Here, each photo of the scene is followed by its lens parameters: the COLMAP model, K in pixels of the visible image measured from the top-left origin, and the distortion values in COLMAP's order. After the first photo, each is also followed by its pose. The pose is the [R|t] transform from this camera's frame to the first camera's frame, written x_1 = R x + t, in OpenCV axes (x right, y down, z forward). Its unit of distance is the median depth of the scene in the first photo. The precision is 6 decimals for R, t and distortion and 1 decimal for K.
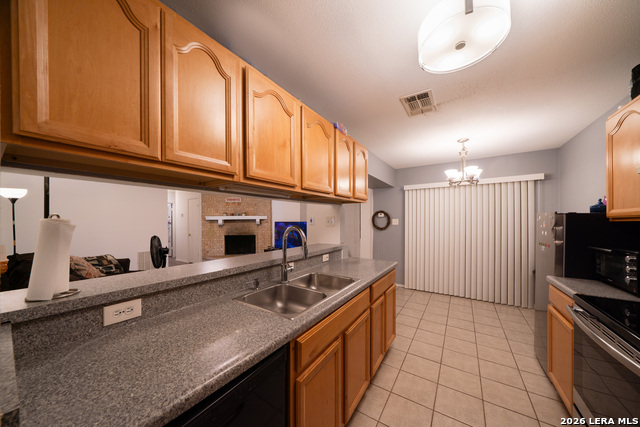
lens RADIAL K [[214.9, 0, 321.7], [0, 214.9, 225.5], [0, 0, 1]] dist [-0.009698, 0.000367]
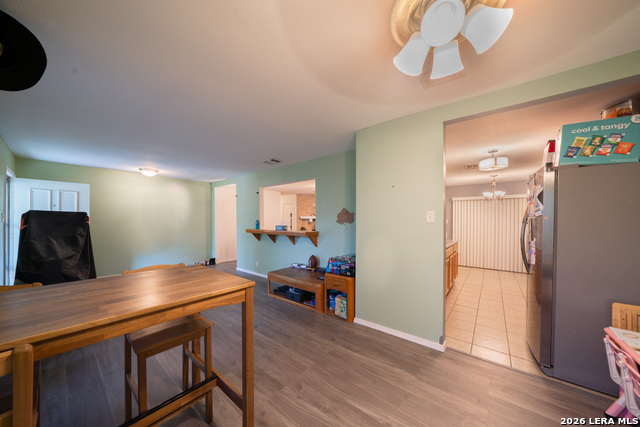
lens RADIAL K [[214.9, 0, 315.0], [0, 214.9, 222.8], [0, 0, 1]] dist [-0.009698, 0.000367]
pose [[0.993750, 0.011534, -0.111033, -0.387135], [-0.012837, 0.999857, -0.011027, 0.022255], [0.110890, 0.012384, 0.993756, -0.581357]]
